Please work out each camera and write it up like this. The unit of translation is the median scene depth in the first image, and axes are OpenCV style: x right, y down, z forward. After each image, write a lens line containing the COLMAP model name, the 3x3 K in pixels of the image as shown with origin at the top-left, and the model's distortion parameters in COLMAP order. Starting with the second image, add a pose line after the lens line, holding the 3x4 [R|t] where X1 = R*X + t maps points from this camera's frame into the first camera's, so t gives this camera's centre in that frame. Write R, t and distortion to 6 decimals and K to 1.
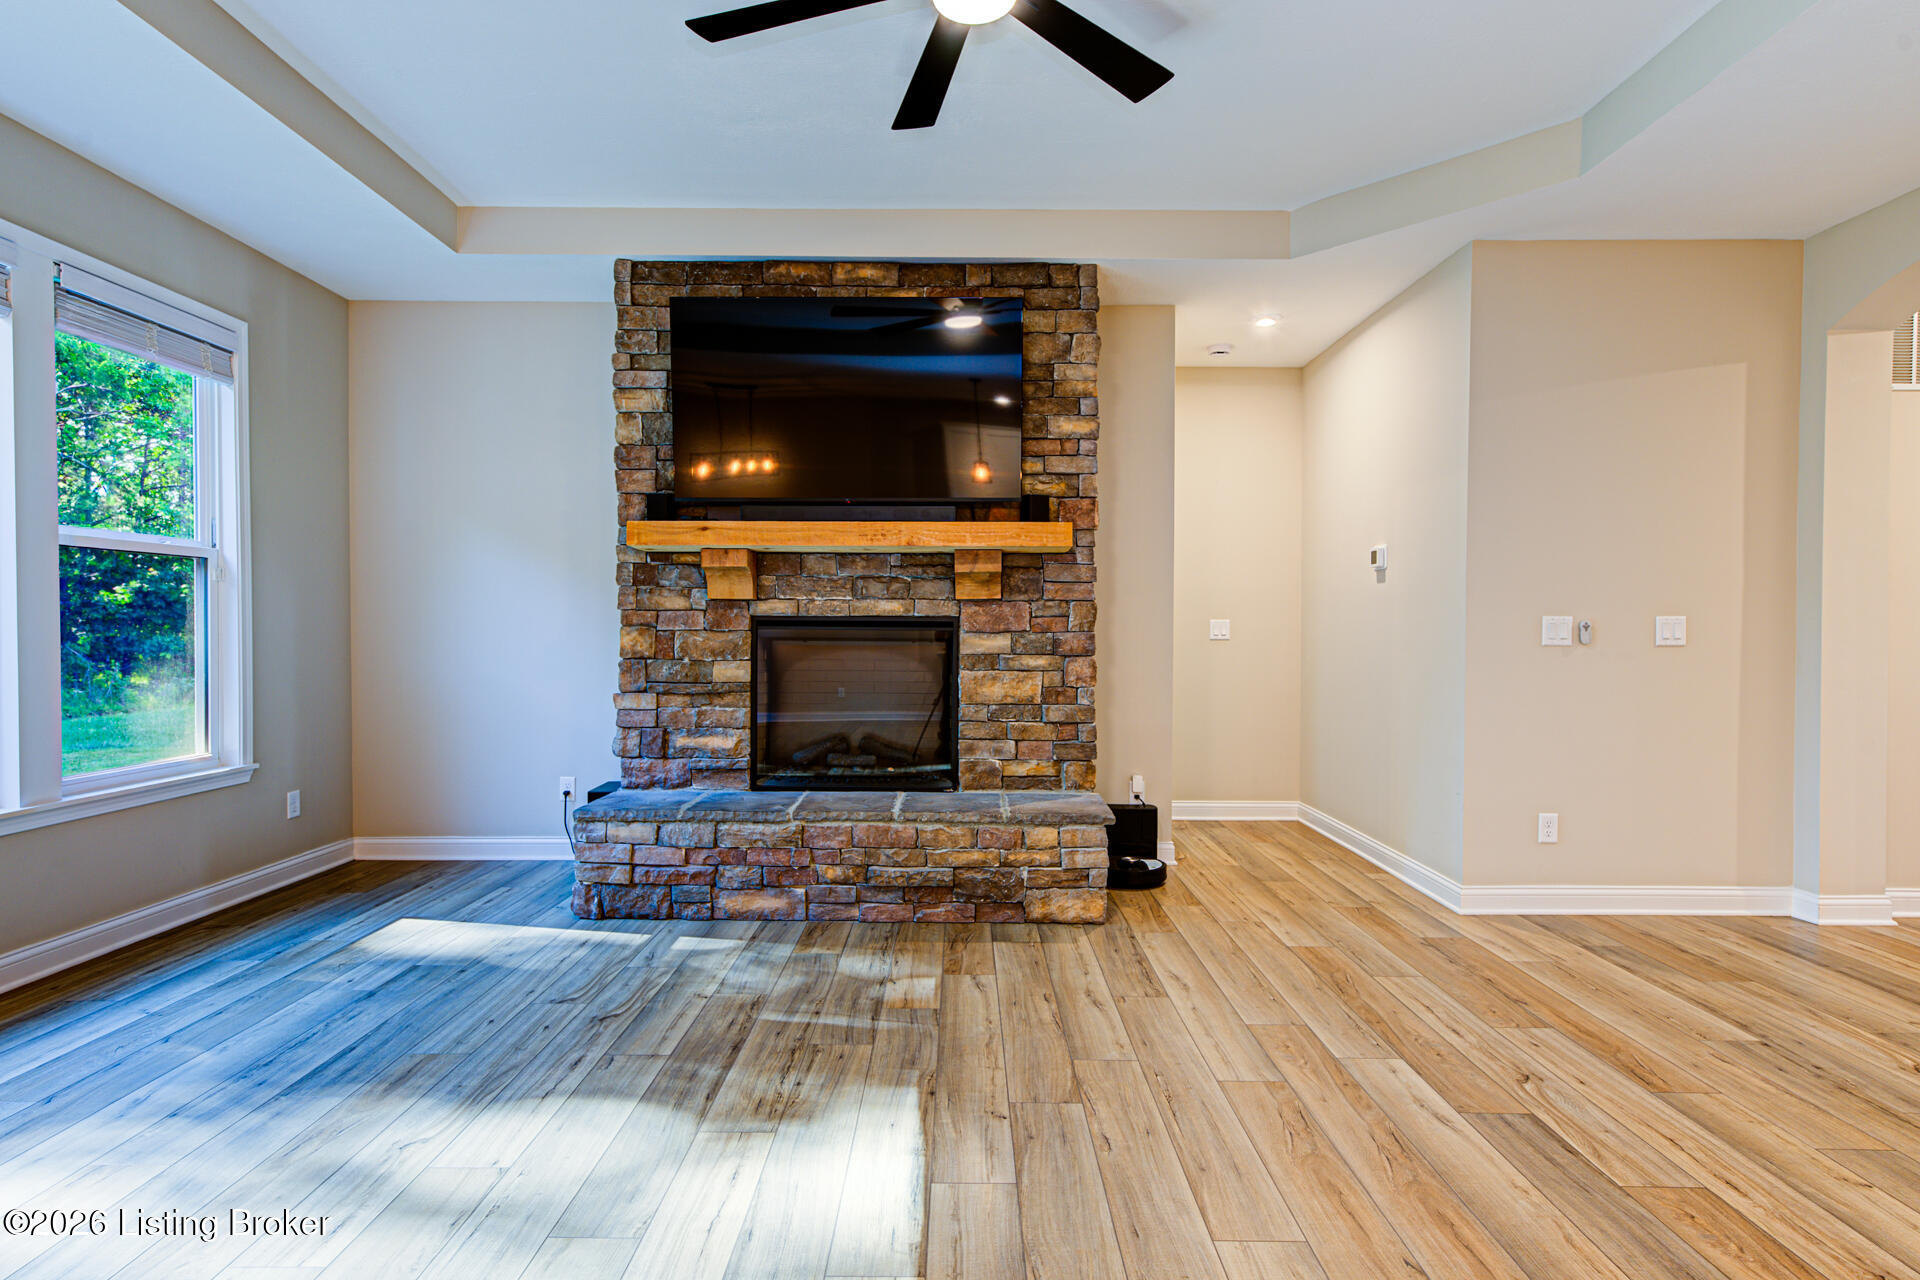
lens RADIAL K [[971.3, 0, 955.9], [0, 971.3, 638.7], [0, 0, 1]] dist [0.002677, 0.001515]
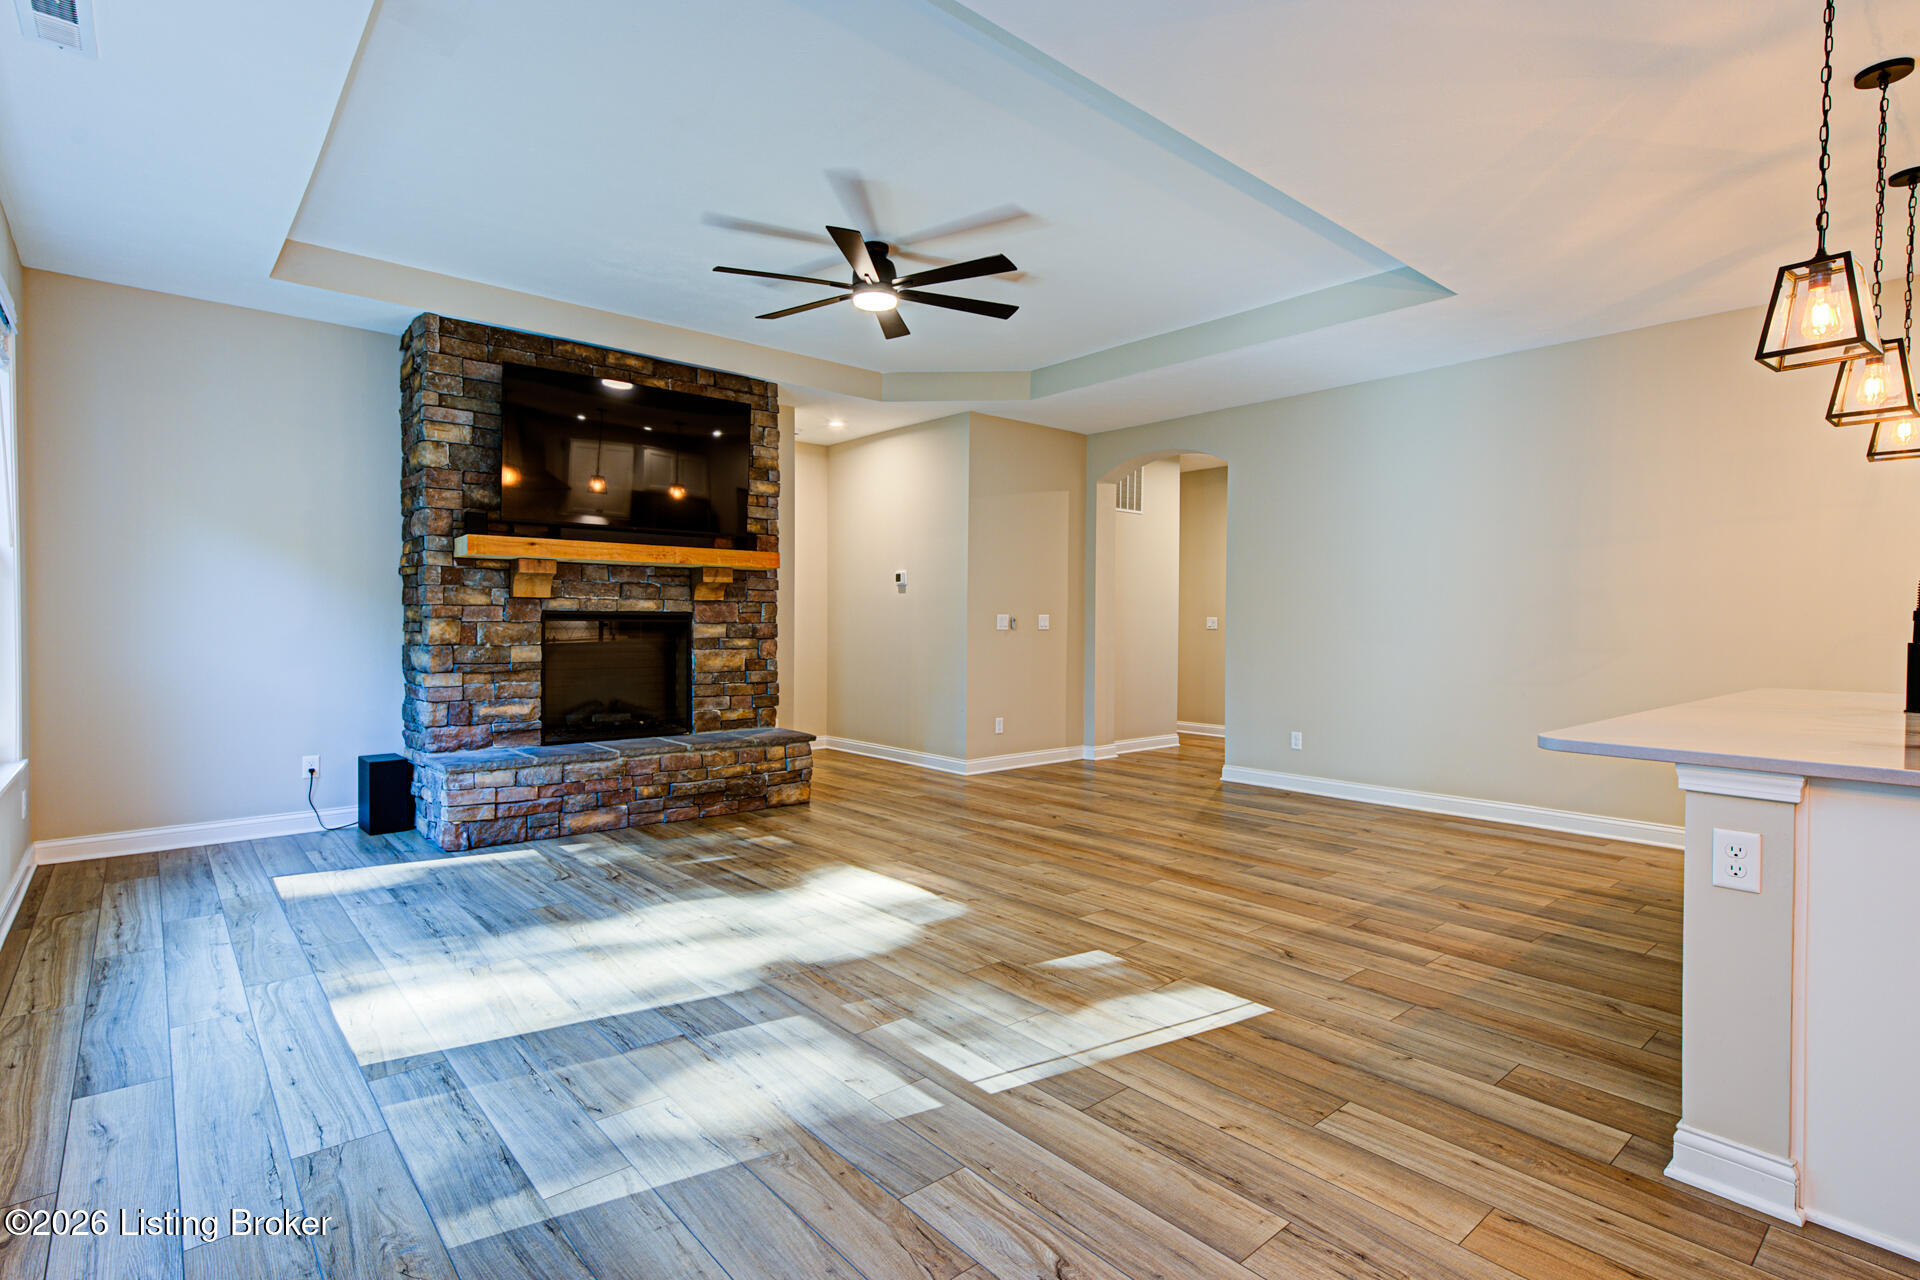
lens RADIAL K [[933.2, 0, 956.3], [0, 933.2, 641.2], [0, 0, 1]] dist [0.004571, 0.000022]
pose [[0.753717, -0.013270, 0.657065, -0.619940], [0.004856, 0.999881, 0.014623, 0.001847], [-0.657181, -0.007831, 0.753692, -0.303418]]
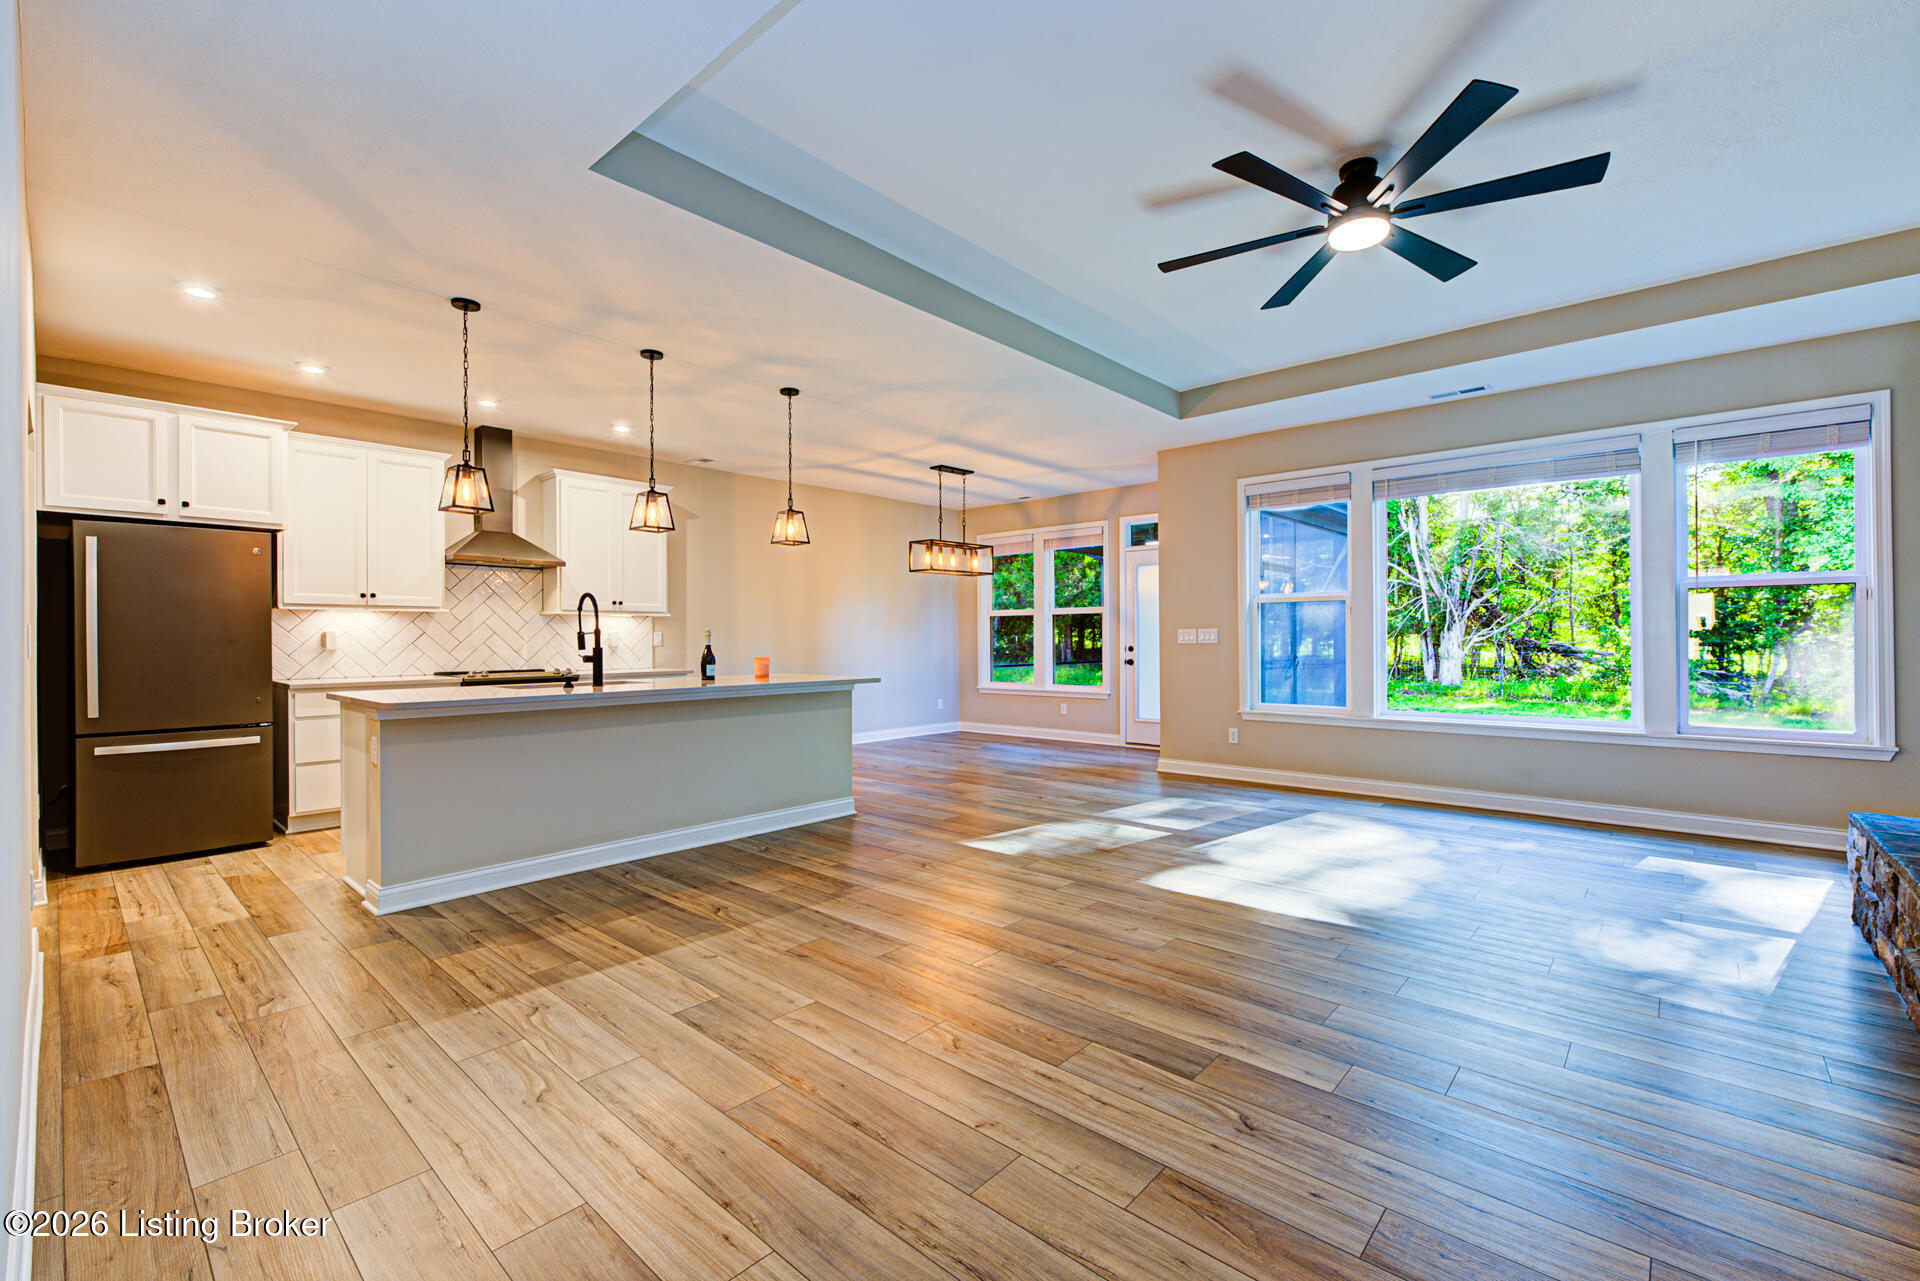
lens RADIAL K [[816.0, 0, 951.9], [0, 816.0, 637.9], [0, 0, 1]] dist [-0.002071, 0.001316]
pose [[-0.669367, 0.000738, -0.742931, 0.809845], [-0.007188, 0.999946, 0.007470, -0.007004], [0.742897, 0.010340, -0.669326, 0.784948]]
